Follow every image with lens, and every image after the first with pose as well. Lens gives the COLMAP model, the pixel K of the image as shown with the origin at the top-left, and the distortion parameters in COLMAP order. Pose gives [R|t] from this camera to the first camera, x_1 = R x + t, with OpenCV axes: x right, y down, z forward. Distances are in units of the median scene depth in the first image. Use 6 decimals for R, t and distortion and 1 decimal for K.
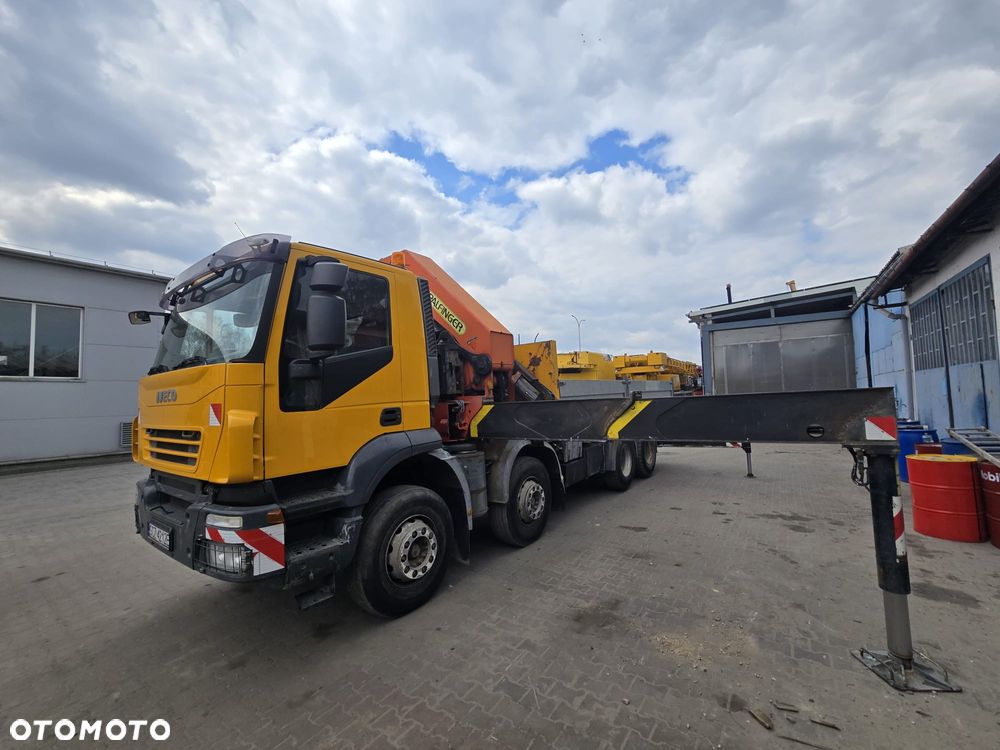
lens RADIAL K [[412.0, 0, 500.9], [0, 412.0, 377.7], [0, 0, 1]] dist [-0.012200, 0.003771]
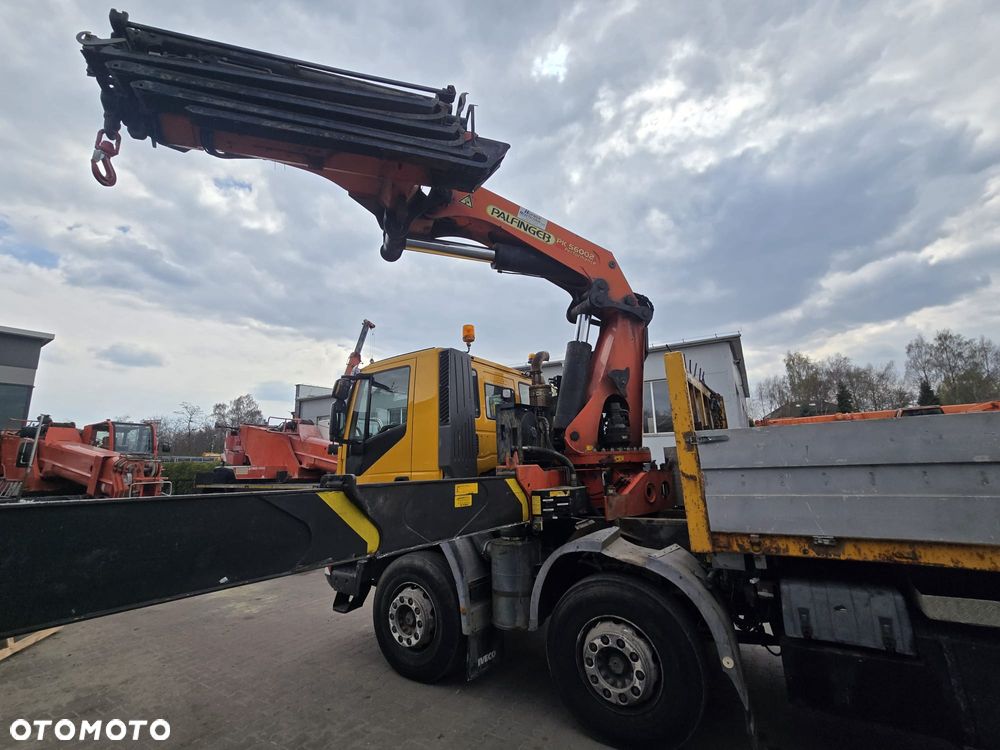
lens RADIAL K [[412.0, 0, 500.9], [0, 412.0, 377.7], [0, 0, 1]] dist [-0.012200, 0.003771]
pose [[0.054004, -0.177195, -0.982693, 0.891463], [0.082155, 0.981581, -0.172479, 0.018015], [0.995155, -0.071419, 0.067567, 1.142645]]
